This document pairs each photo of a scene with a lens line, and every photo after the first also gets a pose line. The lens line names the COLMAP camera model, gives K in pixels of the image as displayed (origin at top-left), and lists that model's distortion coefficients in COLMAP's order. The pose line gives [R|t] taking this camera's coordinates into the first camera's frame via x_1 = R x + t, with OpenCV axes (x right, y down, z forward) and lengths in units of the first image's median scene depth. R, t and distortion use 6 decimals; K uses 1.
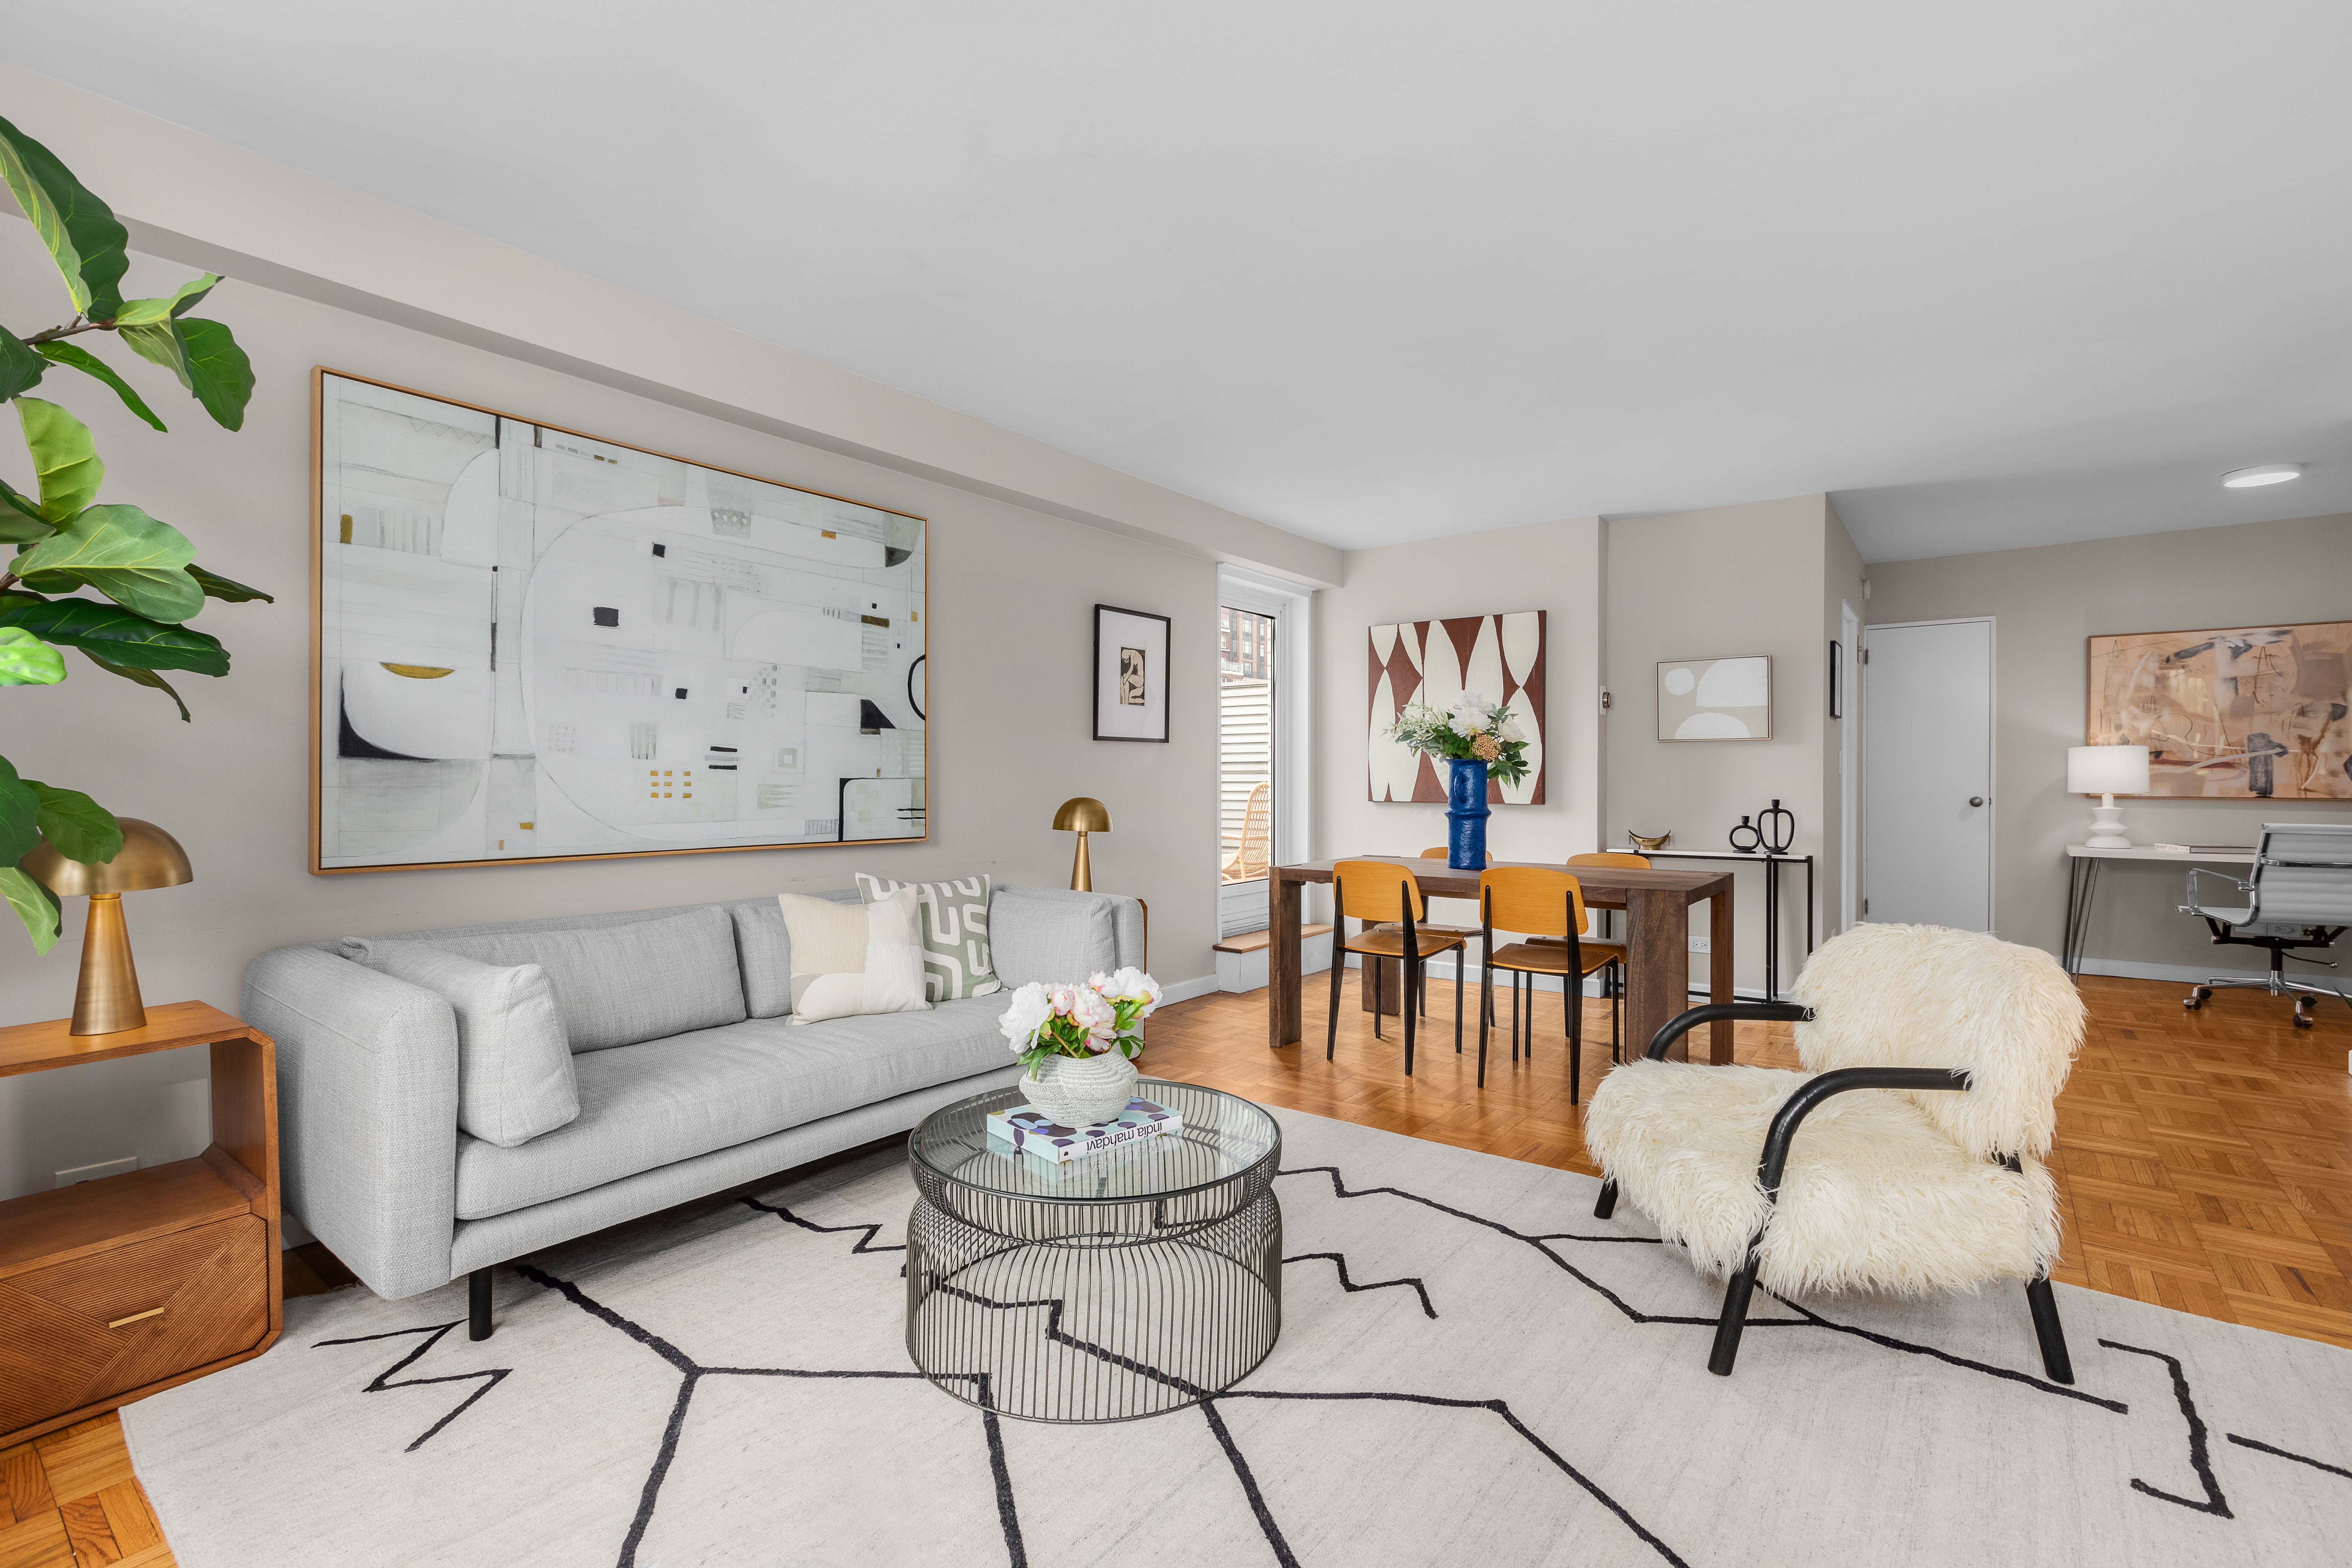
lens RADIAL K [[1055.3, 0, 1159.9], [0, 1055.3, 782.1], [0, 0, 1]] dist [-0.002049, -0.000175]
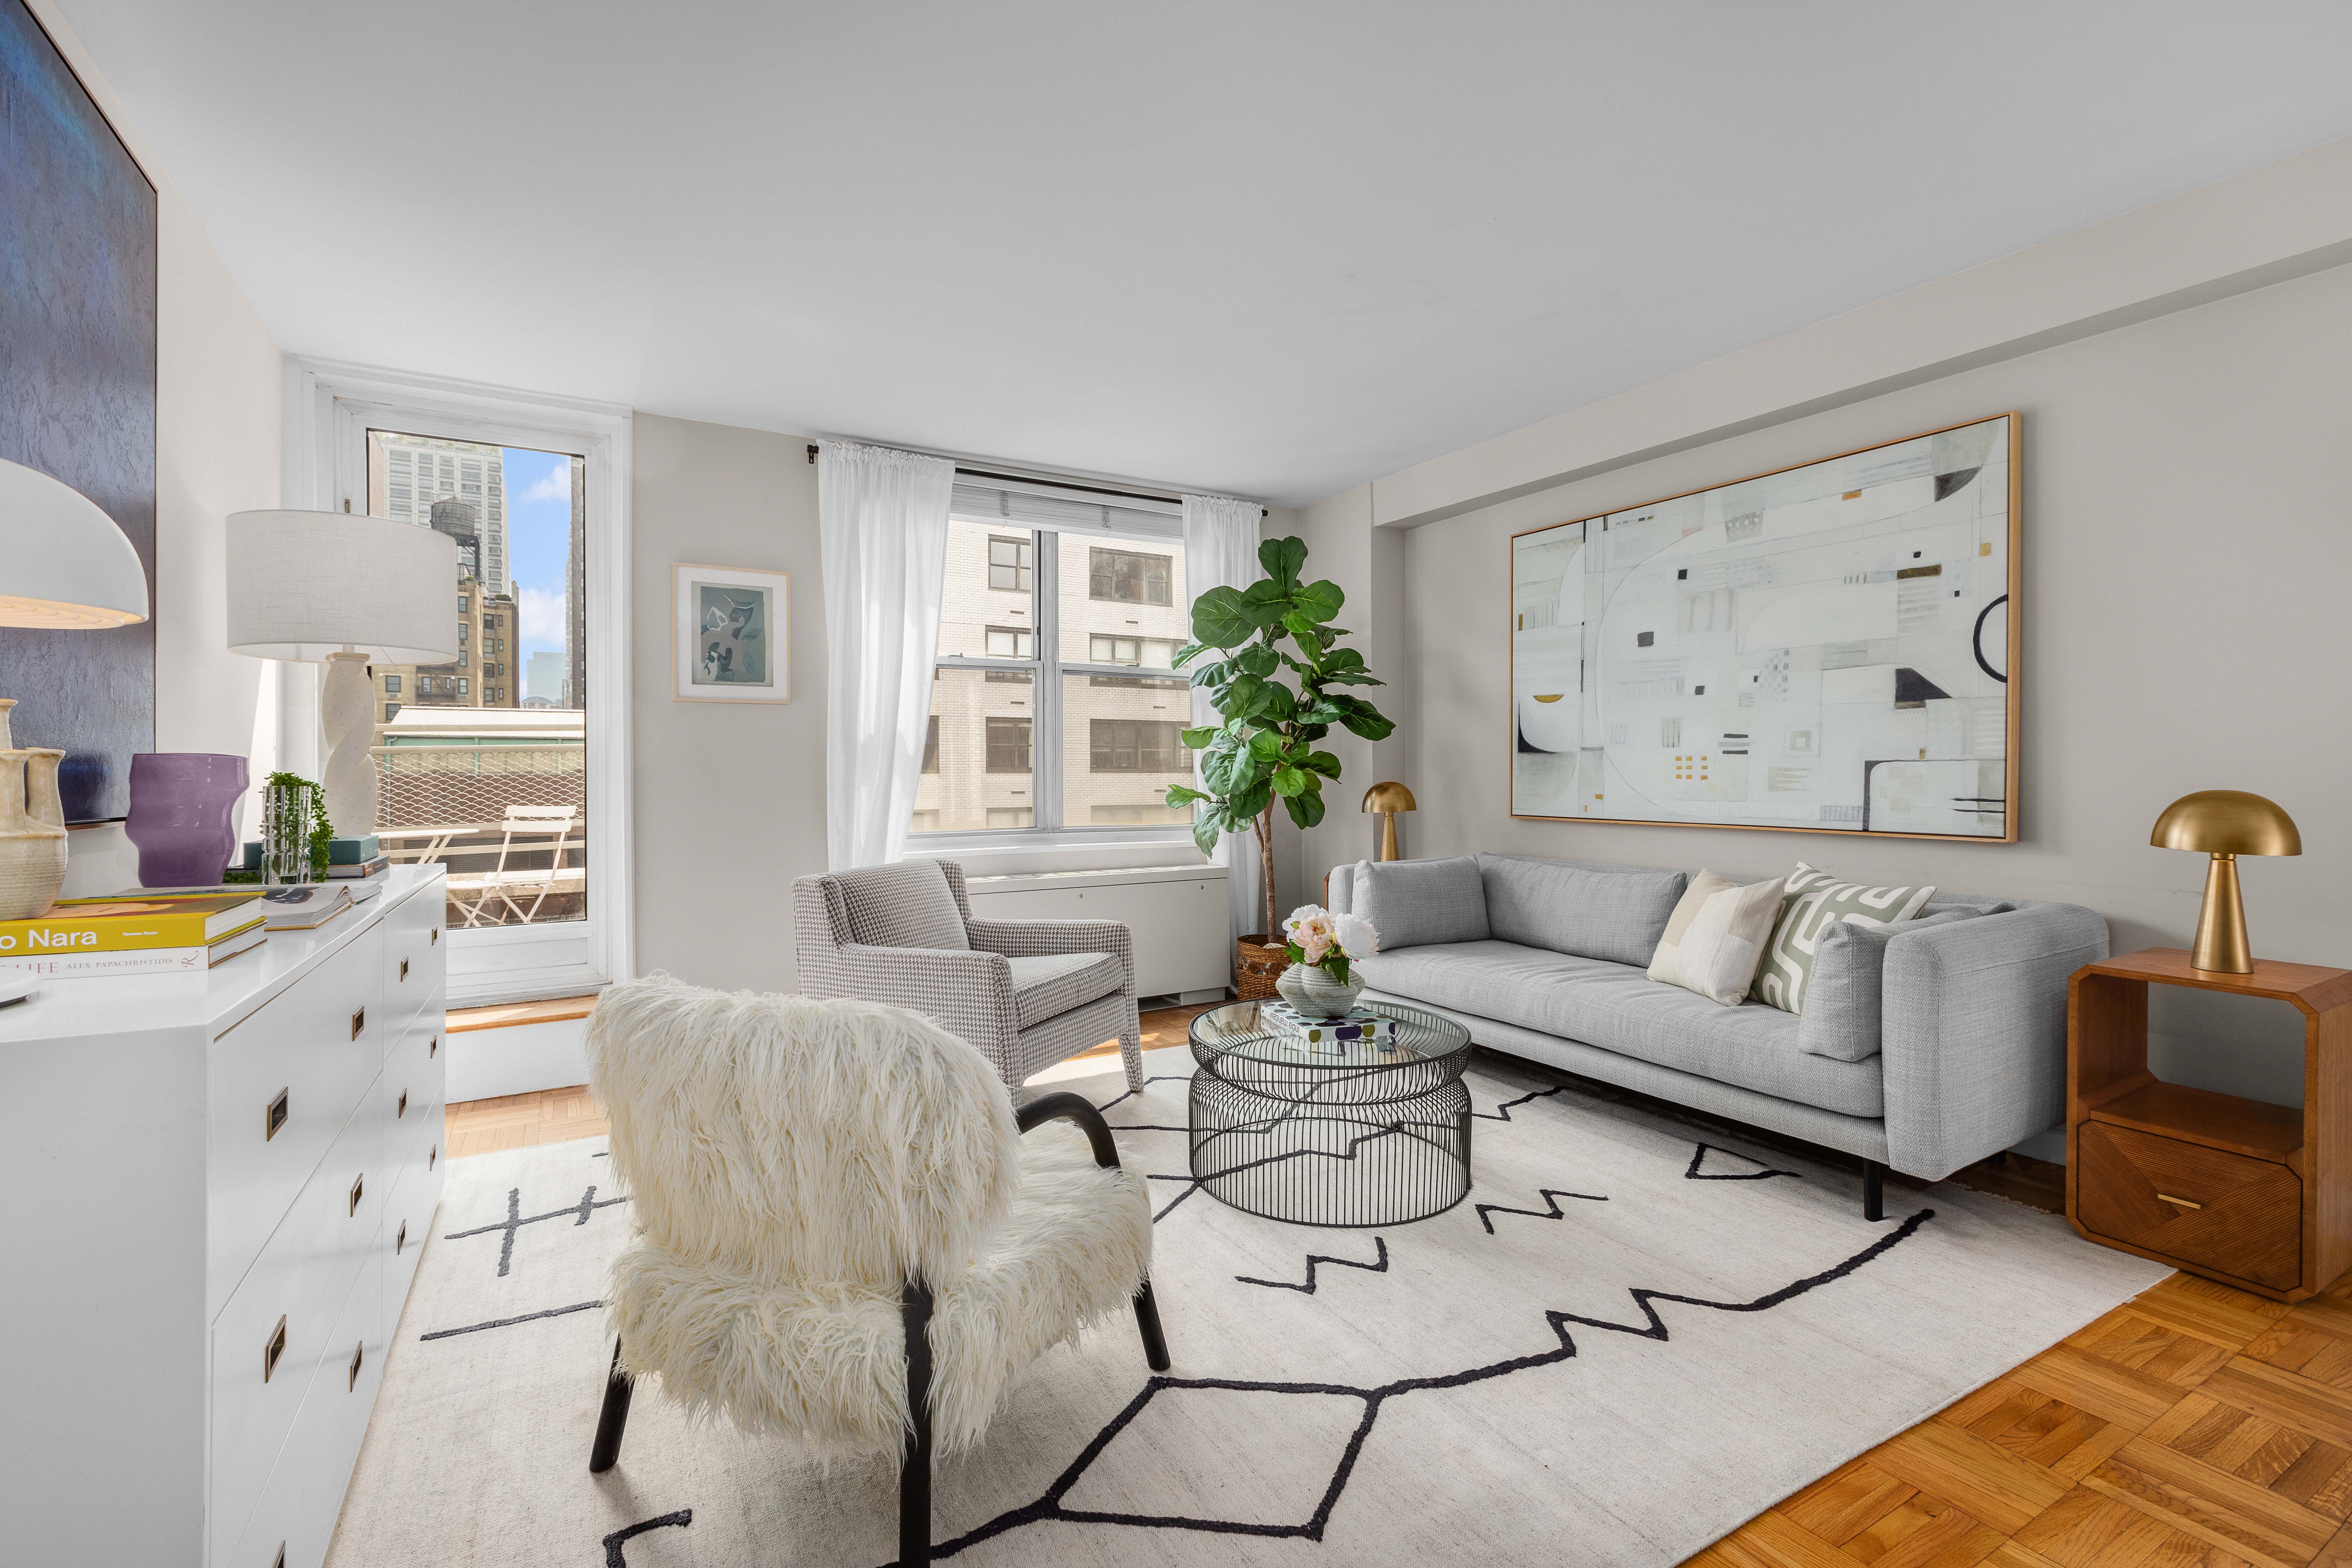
lens RADIAL K [[1055.3, 0, 1198.4], [0, 1055.3, 770.6], [0, 0, 1]] dist [-0.002049, -0.000175]
pose [[-0.364631, 0.002446, -0.931149, 0.788254], [0.002315, 0.999996, 0.001720, 0.001773], [0.931149, -0.001529, -0.364635, 0.851947]]
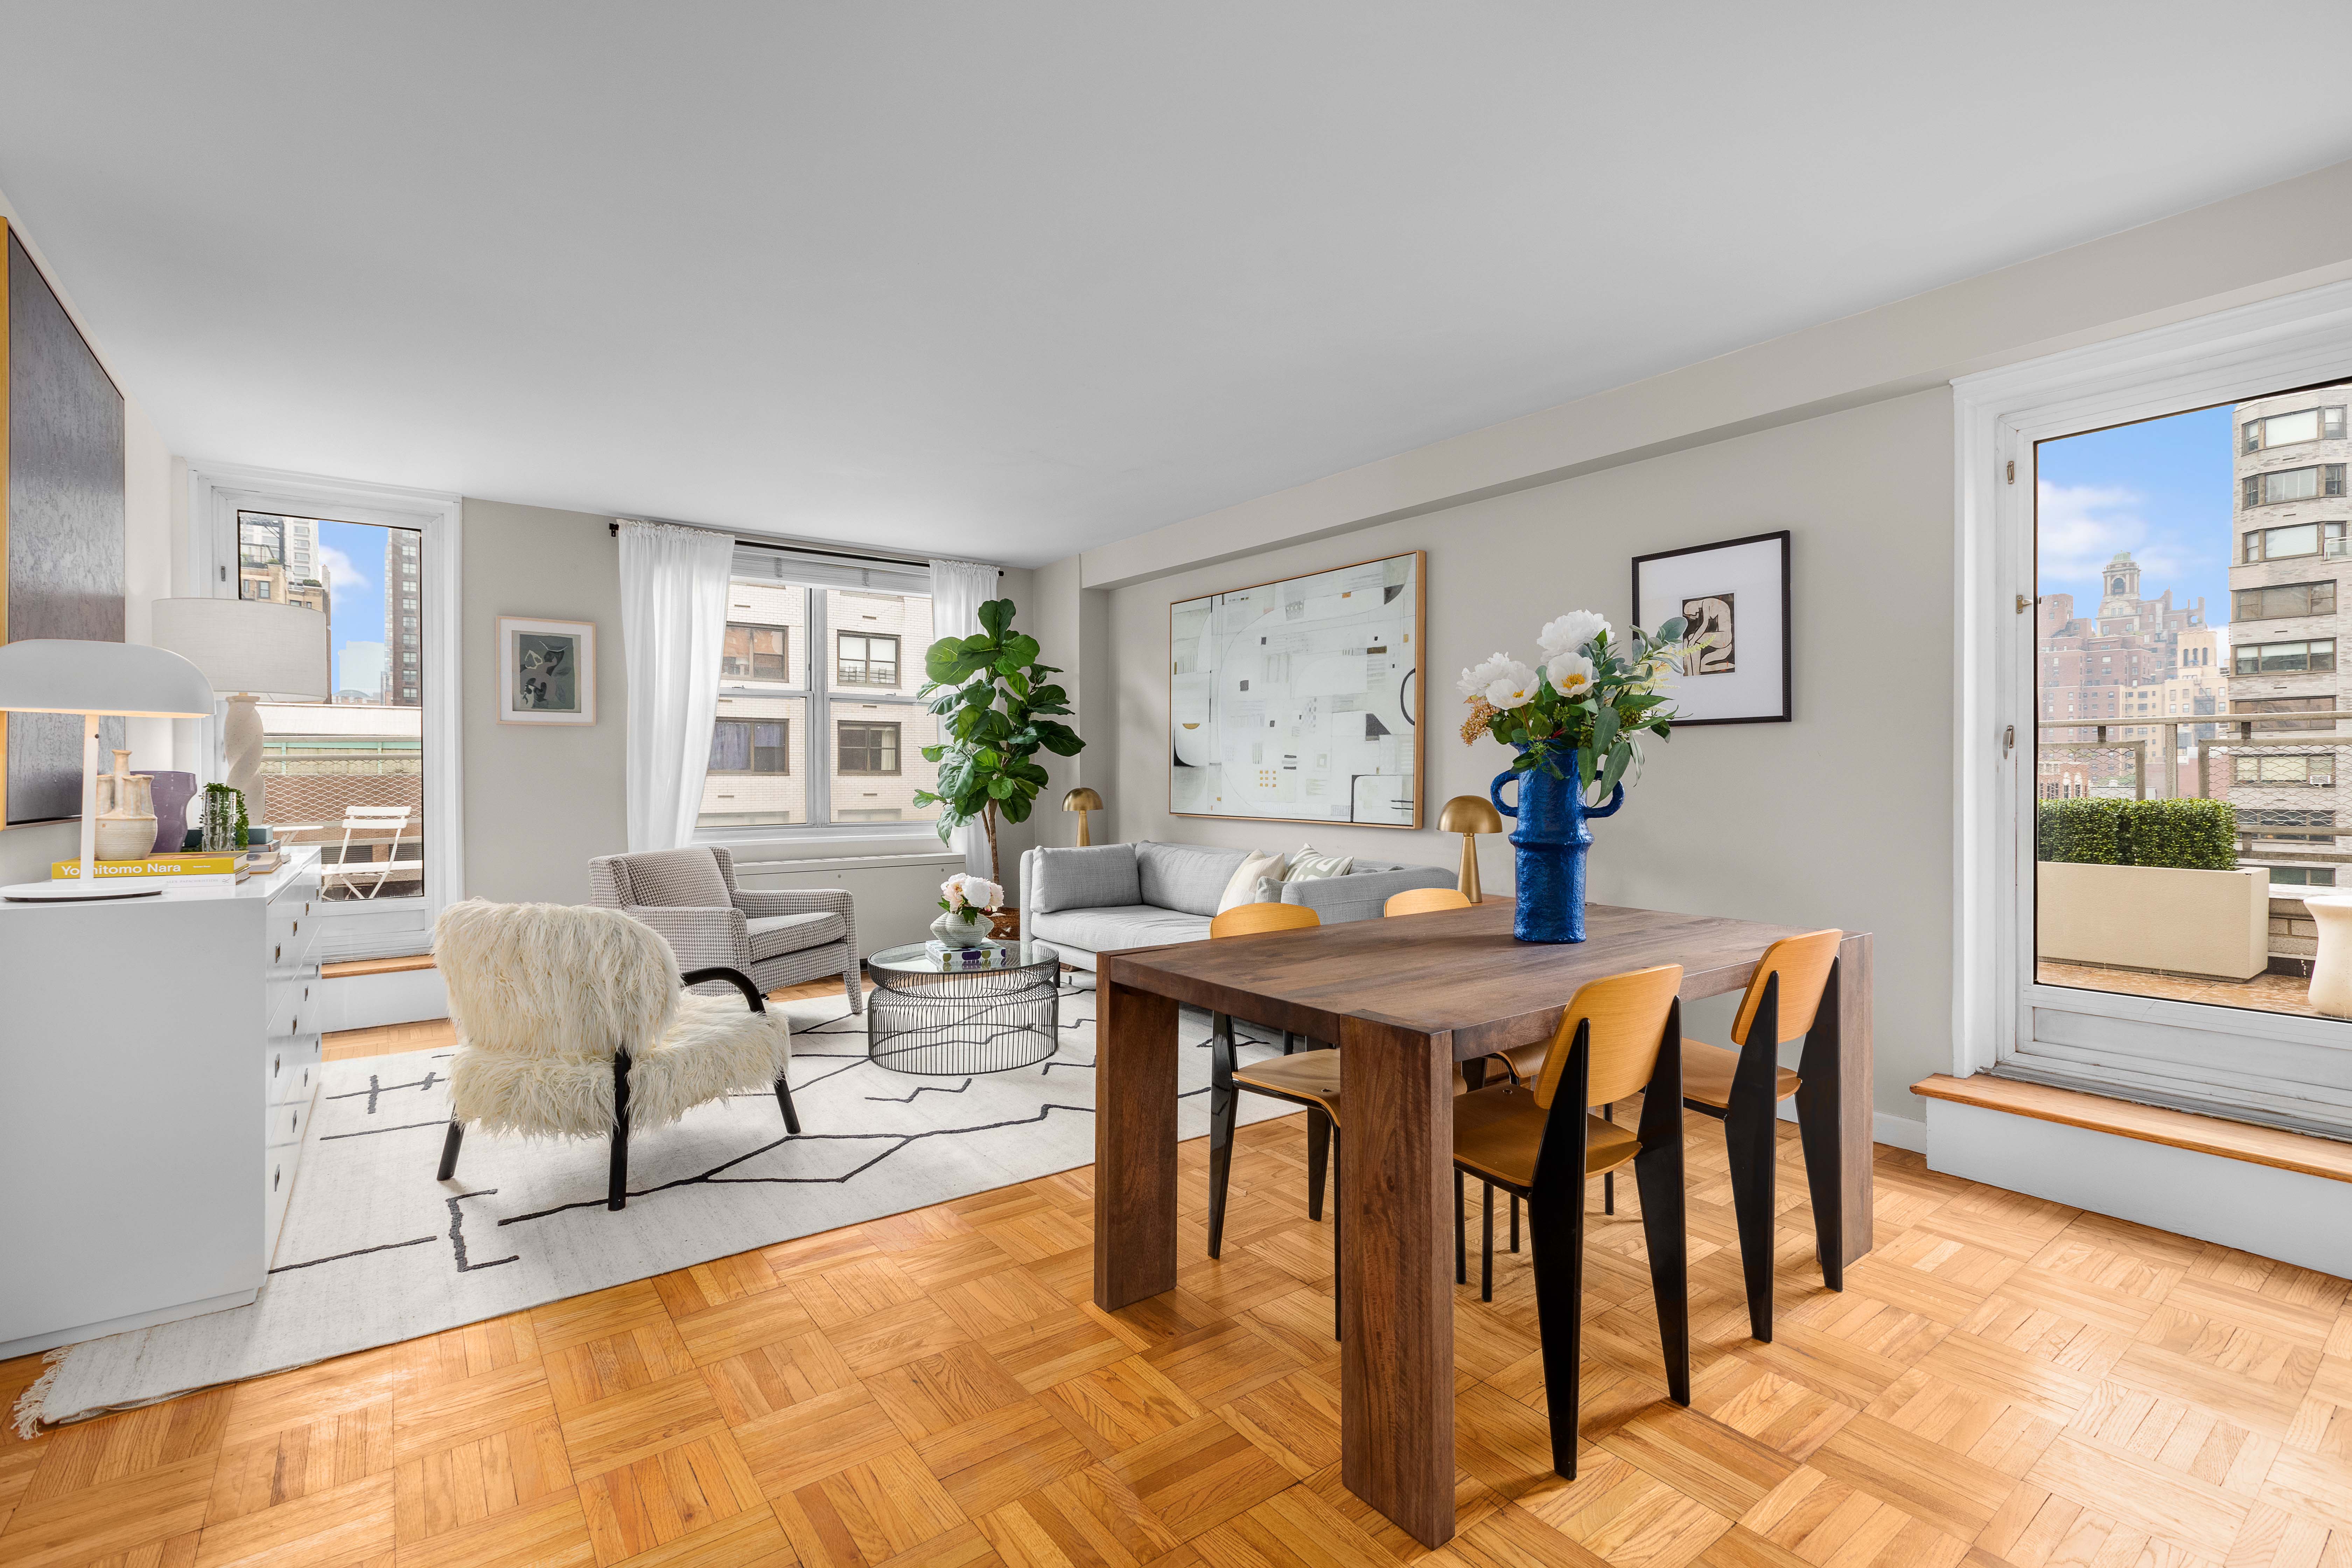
lens RADIAL K [[1055.3, 0, 1198.5], [0, 1055.3, 778.6], [0, 0, 1]] dist [-0.002049, -0.000175]
pose [[-0.253632, 0.007056, -0.967275, 1.107570], [-0.000983, 0.999971, 0.007552, -0.009637], [0.967300, 0.002867, -0.253618, 1.227716]]
